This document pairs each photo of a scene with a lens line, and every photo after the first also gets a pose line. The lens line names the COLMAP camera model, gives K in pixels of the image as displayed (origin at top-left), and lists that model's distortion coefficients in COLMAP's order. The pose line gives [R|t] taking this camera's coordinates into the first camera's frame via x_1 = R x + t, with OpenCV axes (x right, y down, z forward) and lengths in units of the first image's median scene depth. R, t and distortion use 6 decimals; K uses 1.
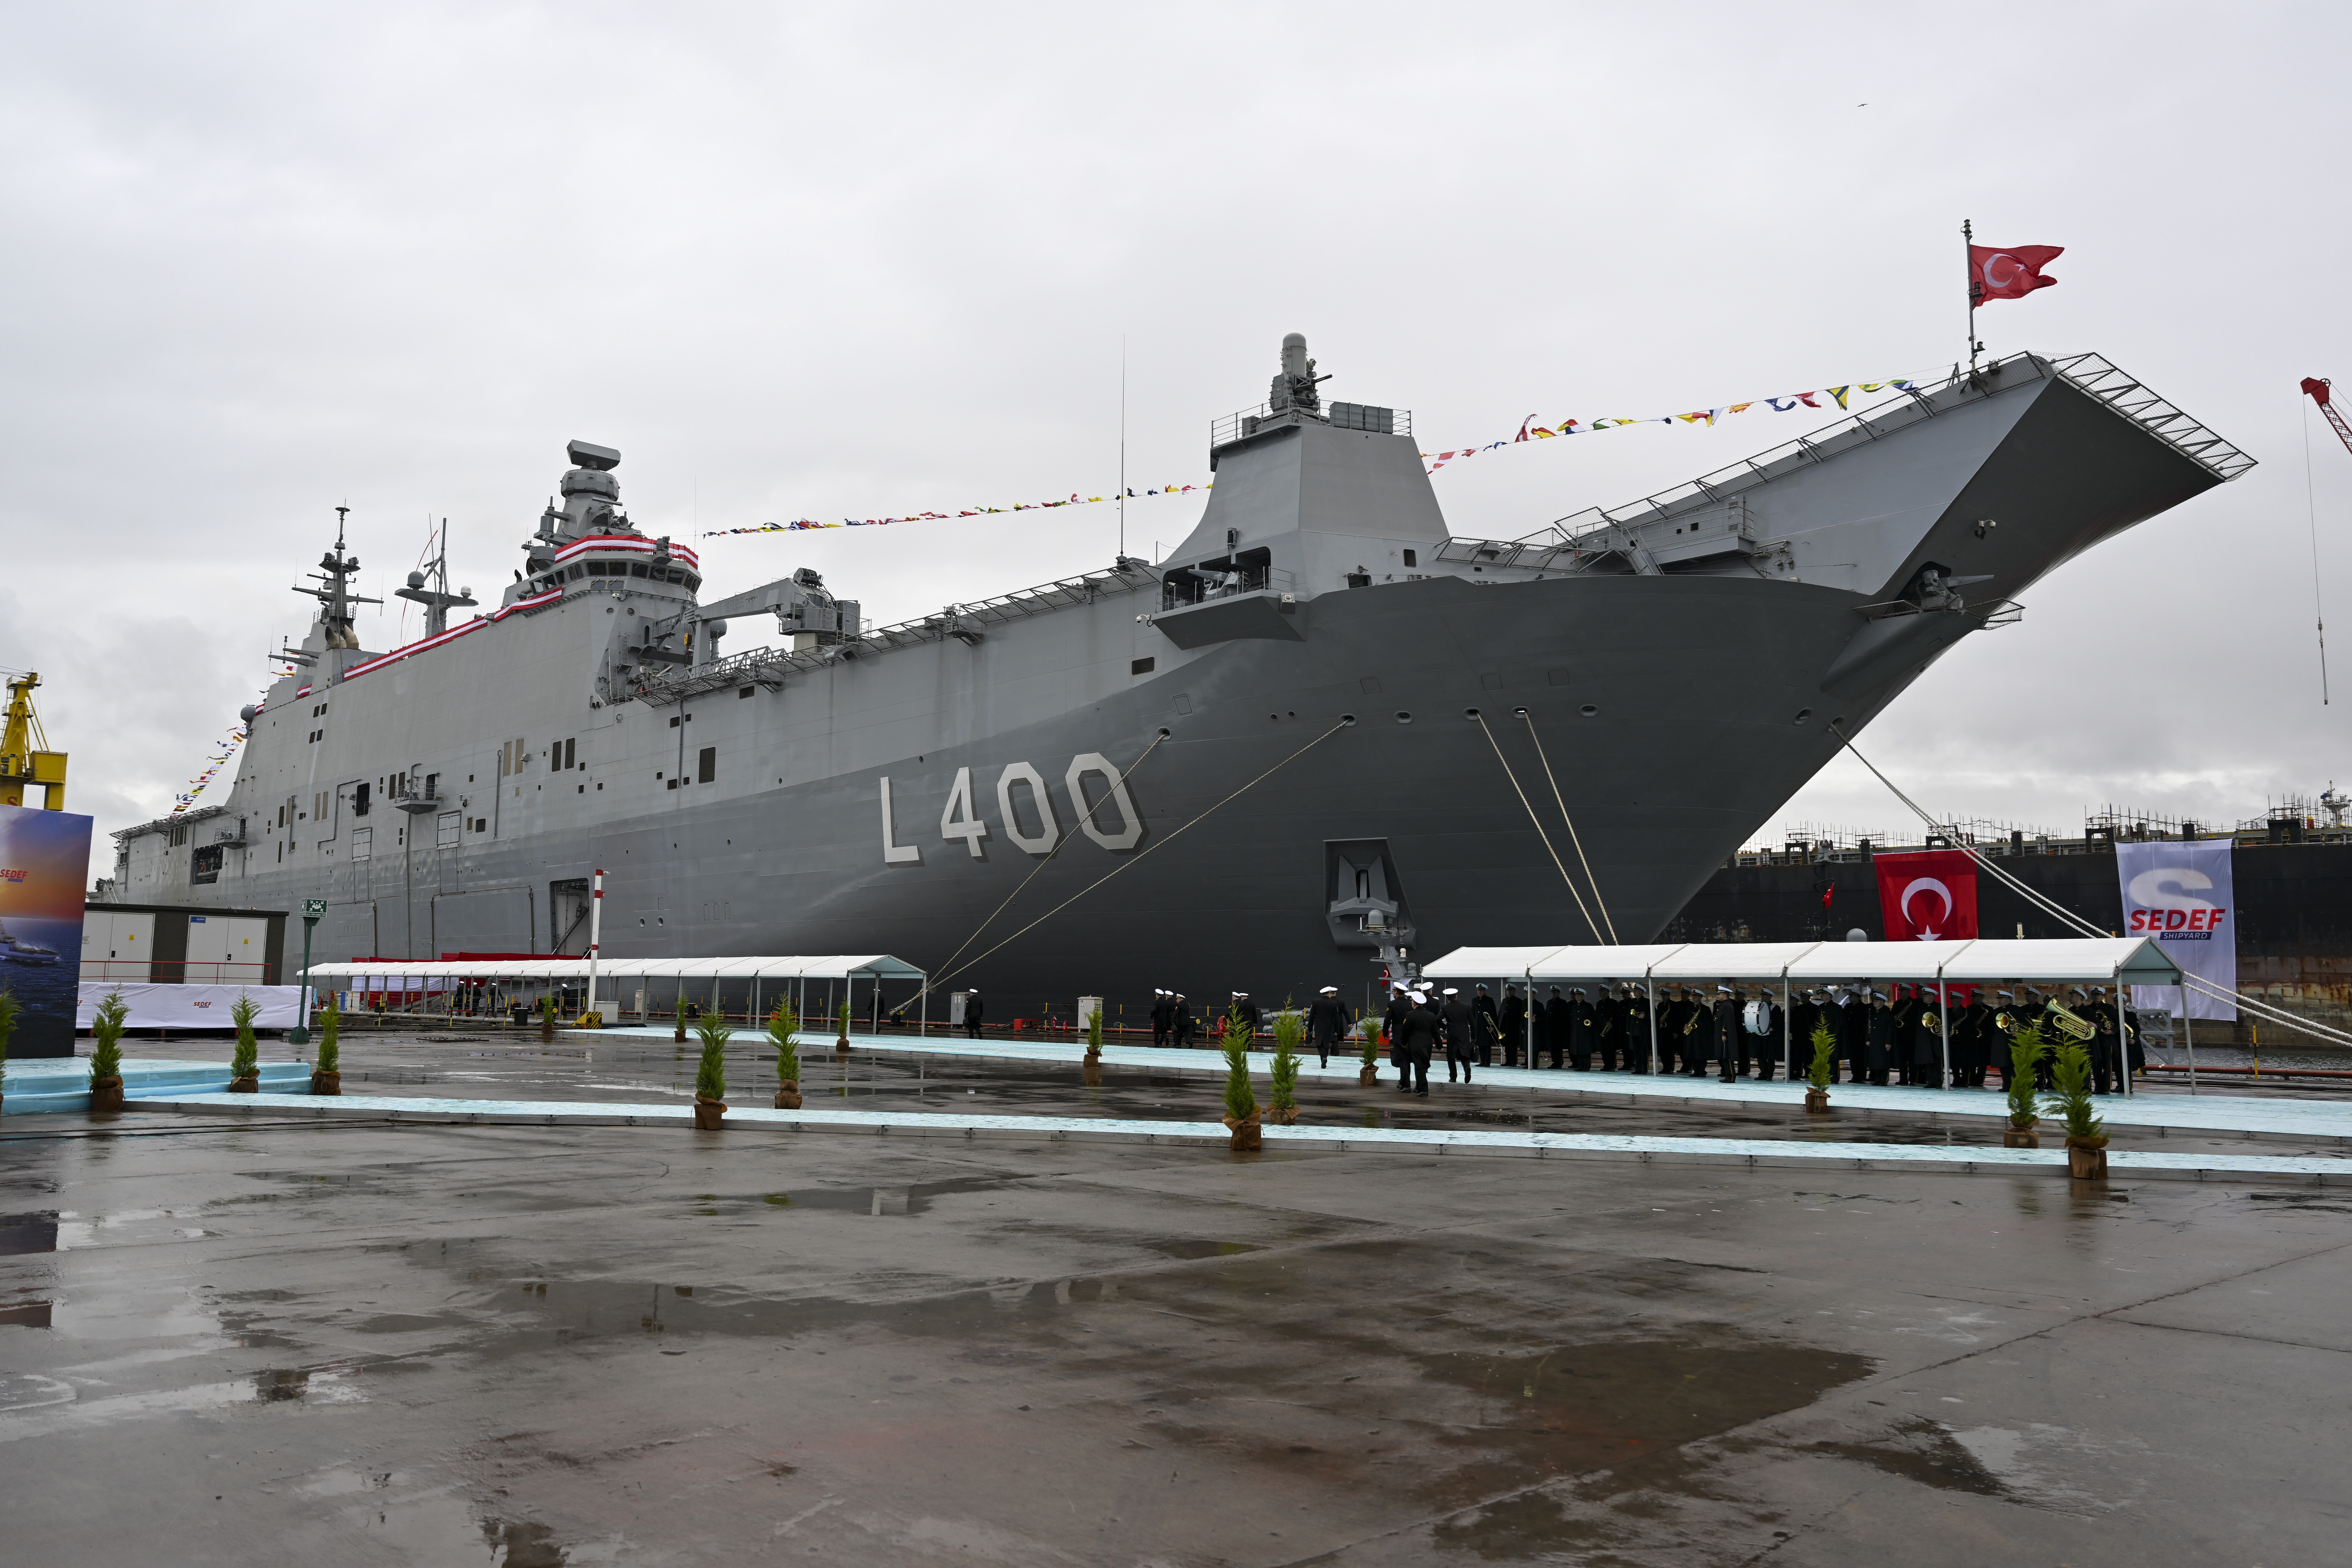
lens RADIAL K [[1758.5, 0, 1176.0], [0, 1758.5, 784.0], [0, 0, 1]] dist [-0.006011, -0.002551]
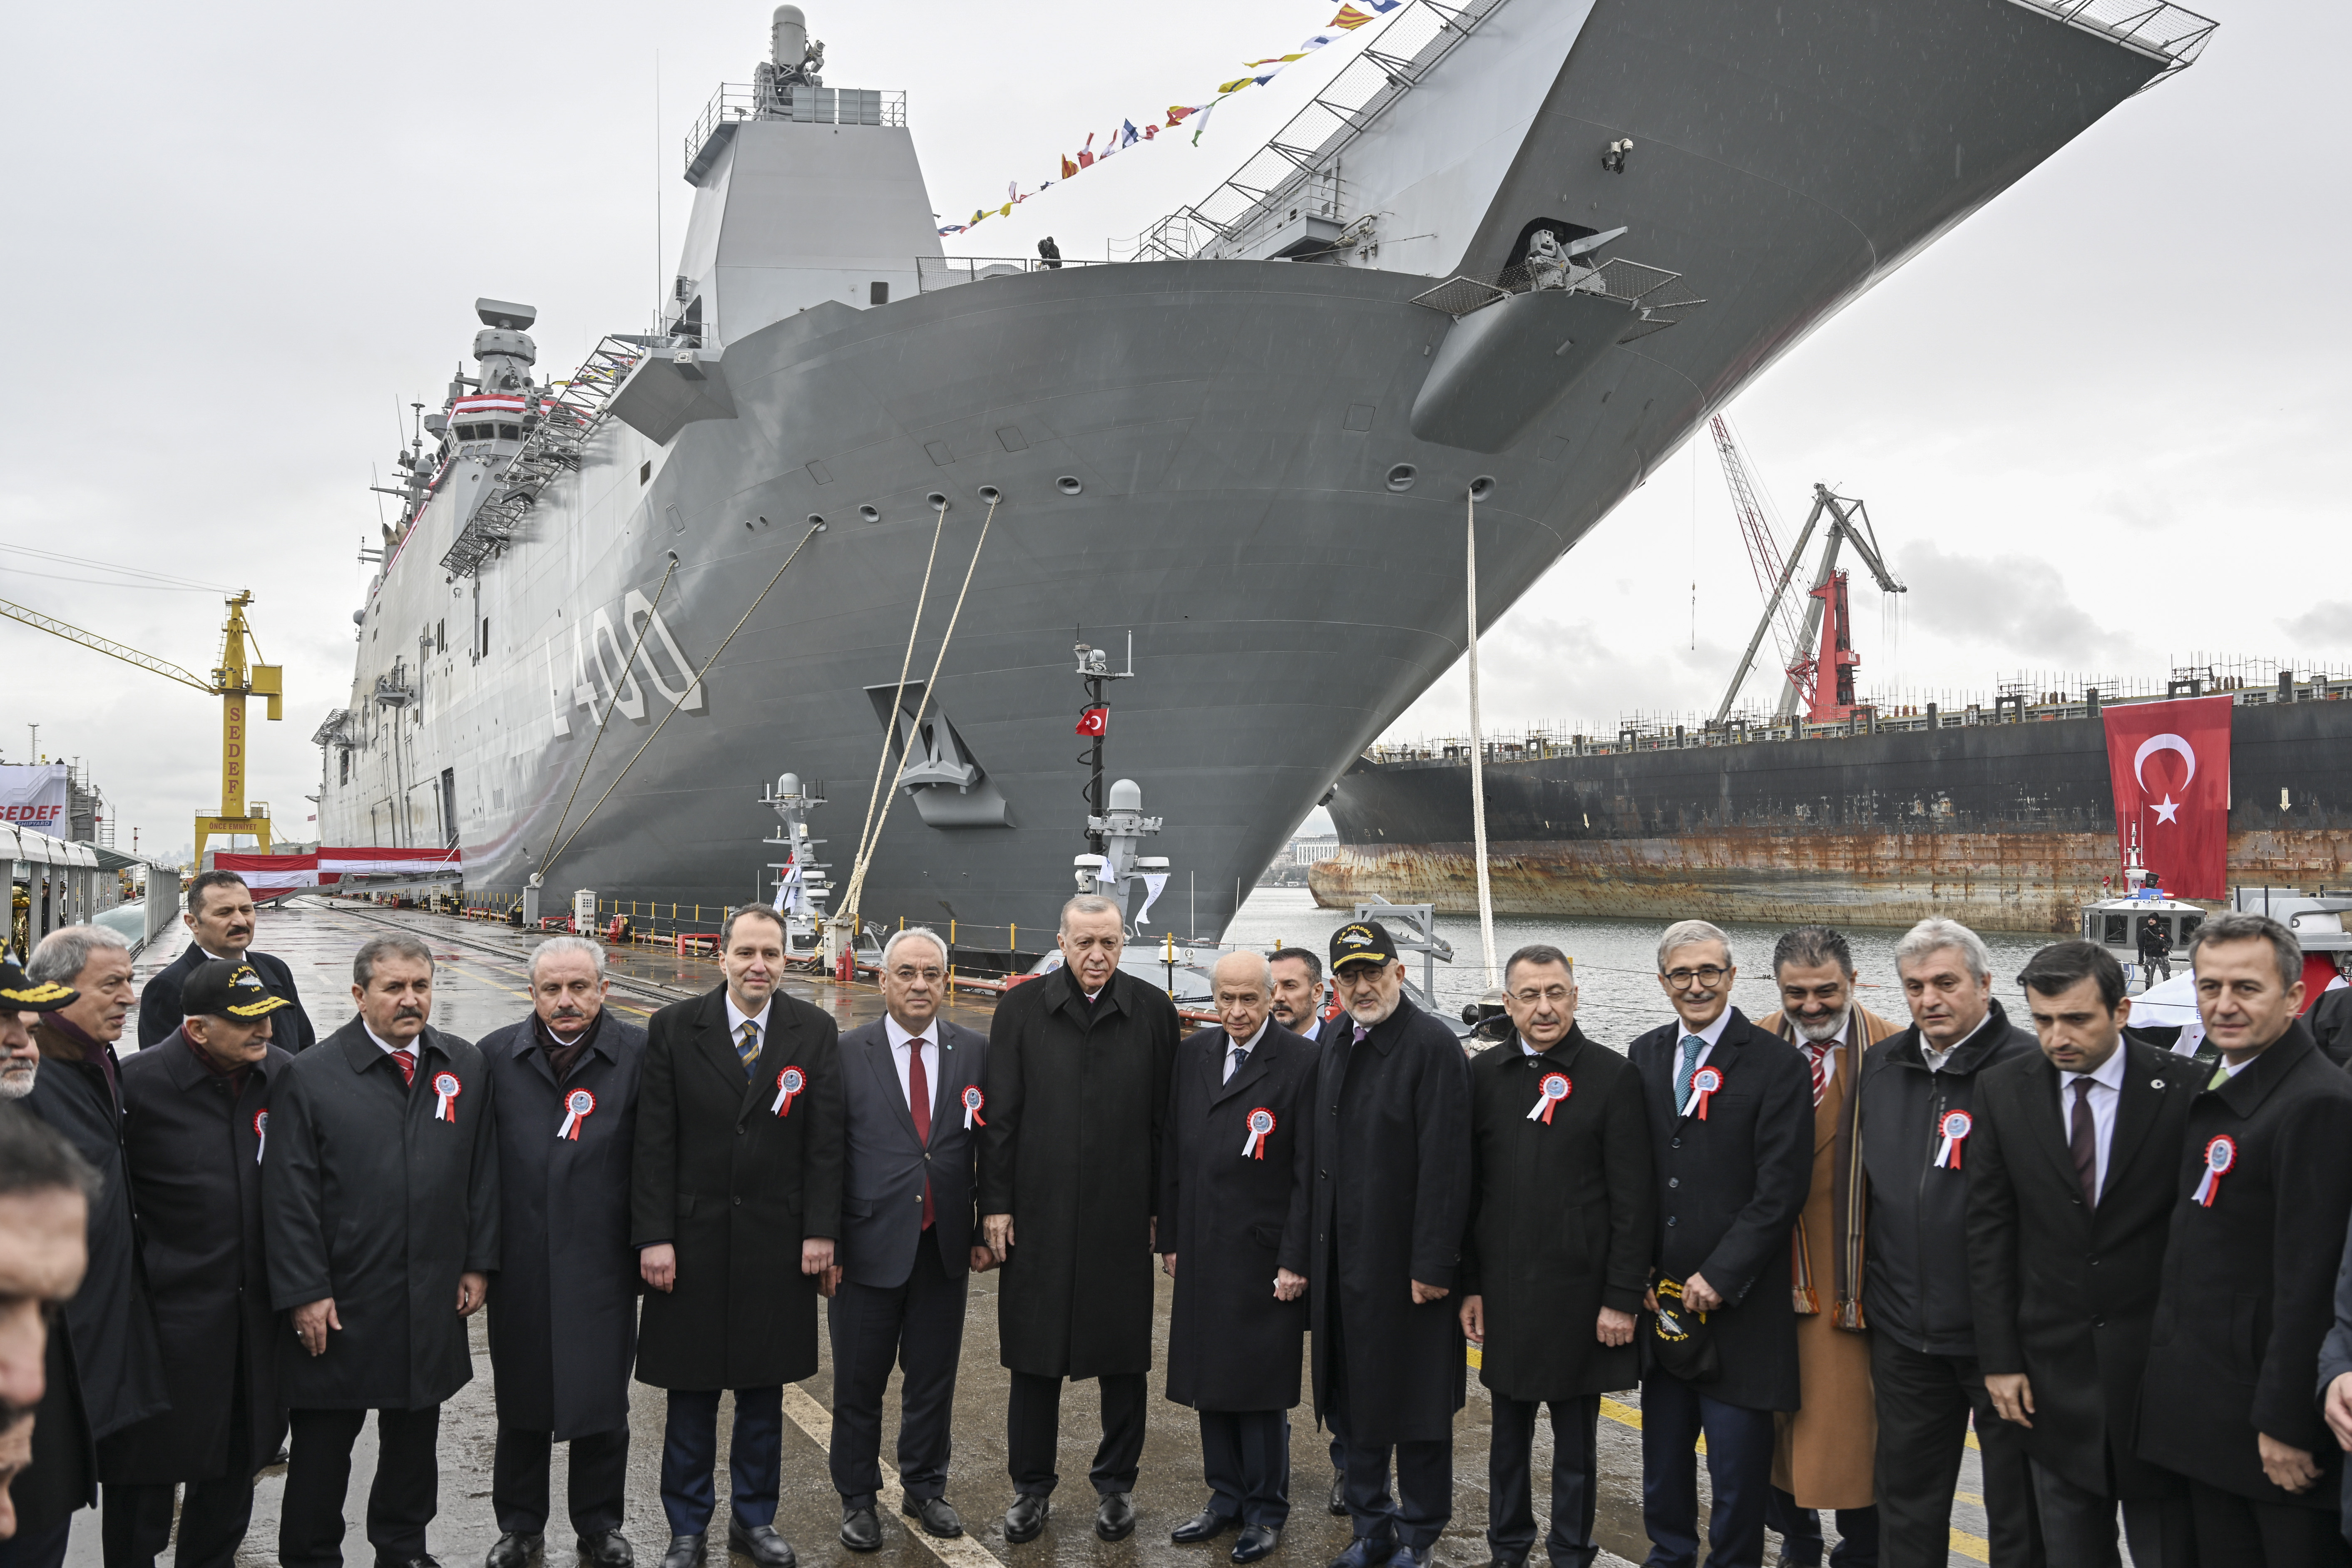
lens RADIAL K [[1727.6, 0, 1184.6], [0, 1727.6, 855.1], [0, 0, 1]] dist [-0.003351, 0.001237]
pose [[0.971817, -0.009860, -0.235530, 0.384569], [0.033919, 0.994577, 0.098314, 0.034286], [0.233283, -0.103533, 0.966882, 0.281570]]
